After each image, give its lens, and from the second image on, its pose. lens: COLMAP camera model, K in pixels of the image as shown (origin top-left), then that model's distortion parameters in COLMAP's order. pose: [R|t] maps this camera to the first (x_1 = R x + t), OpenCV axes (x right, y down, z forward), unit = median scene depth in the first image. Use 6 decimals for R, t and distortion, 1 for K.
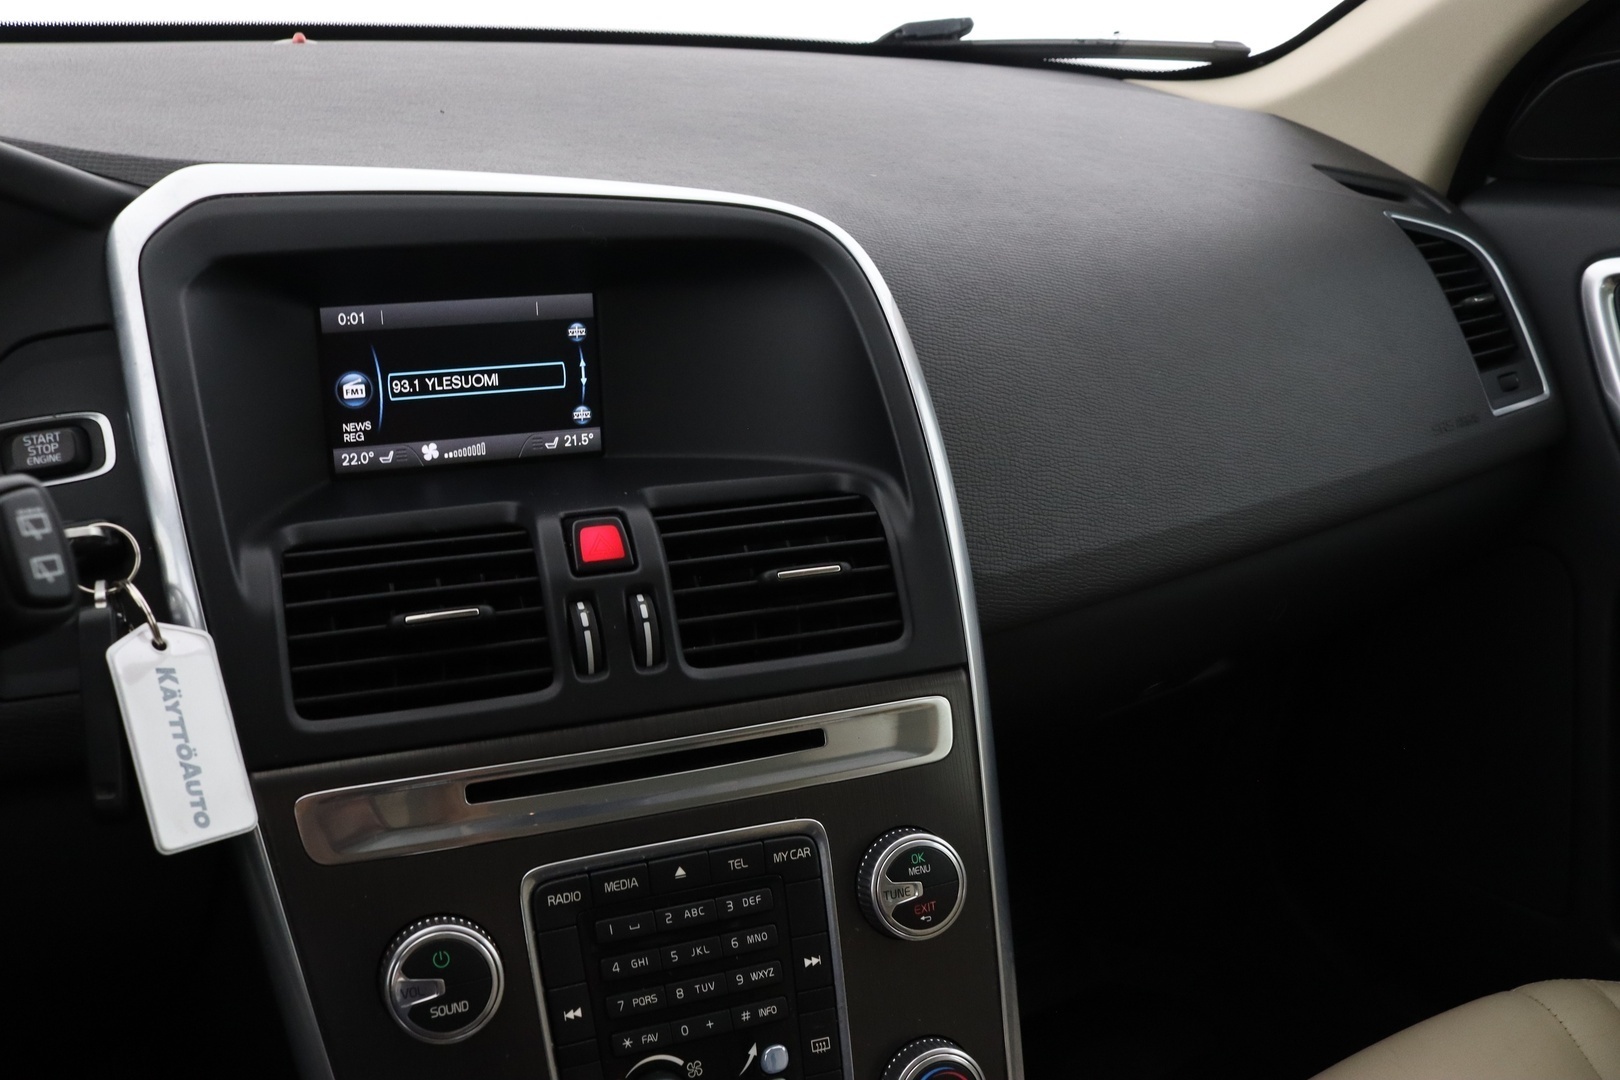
lens RADIAL K [[1319.3, 0, 781.1], [0, 1319.3, 554.1], [0, 0, 1]] dist [-0.164627, 0.120712]
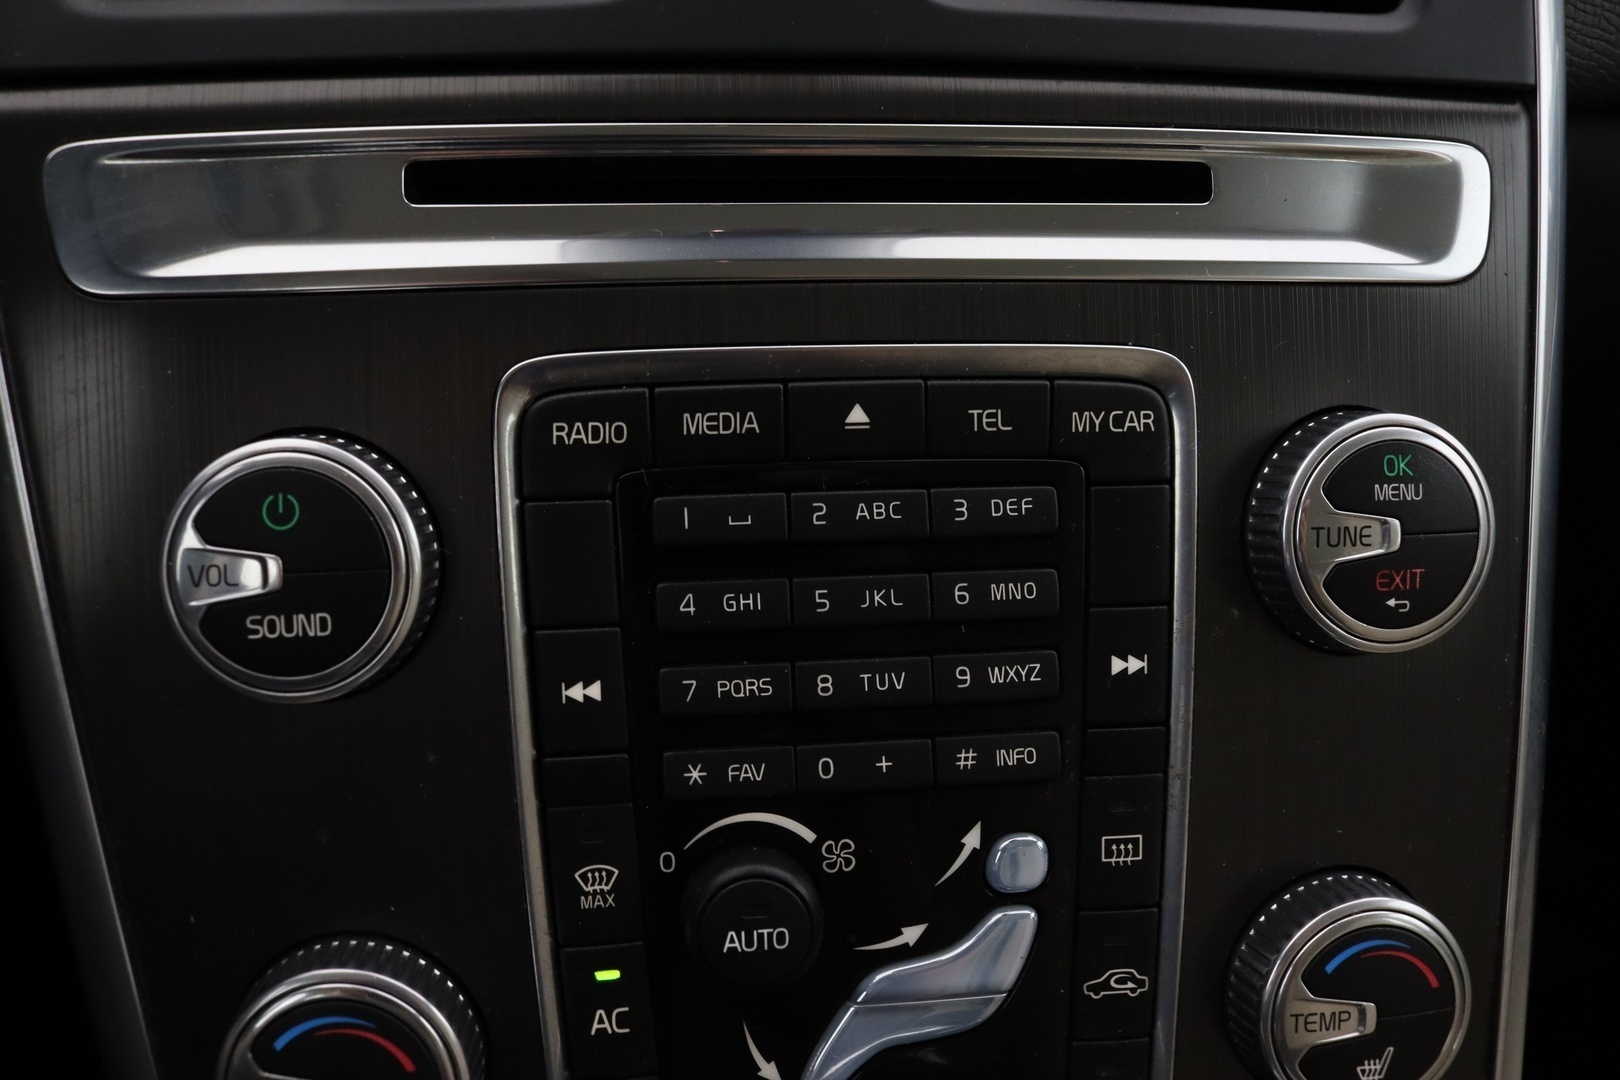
lens RADIAL K [[1319.3, 0, 781.1], [0, 1319.3, 554.1], [0, 0, 1]] dist [-0.164627, 0.120712]
pose [[0.970076, 0.121004, -0.210500, -0.002444], [-0.091752, 0.985374, 0.143598, 0.227535], [0.224797, -0.119987, 0.966990, 0.554287]]
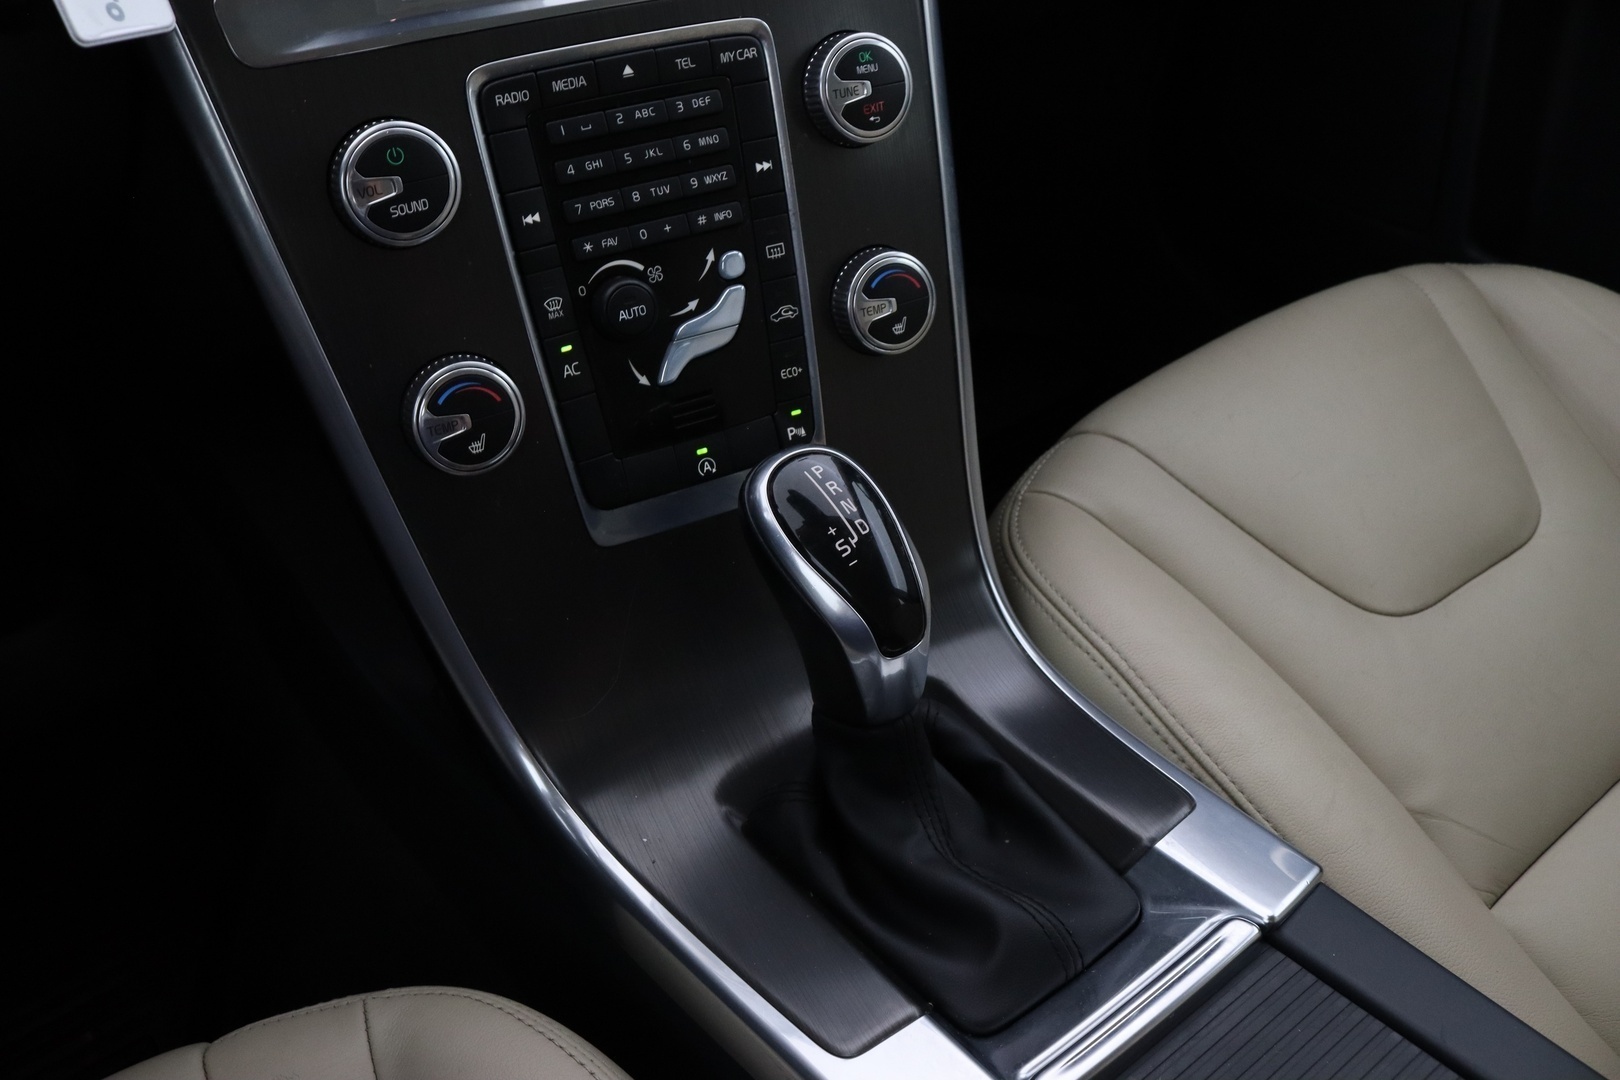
lens RADIAL K [[1319.3, 0, 781.1], [0, 1319.3, 554.1], [0, 0, 1]] dist [-0.164627, 0.120712]
pose [[0.991707, -0.076942, 0.102943, -0.090450], [0.029948, 0.917288, 0.397096, 0.195632], [-0.124981, -0.390720, 0.911985, -0.027439]]
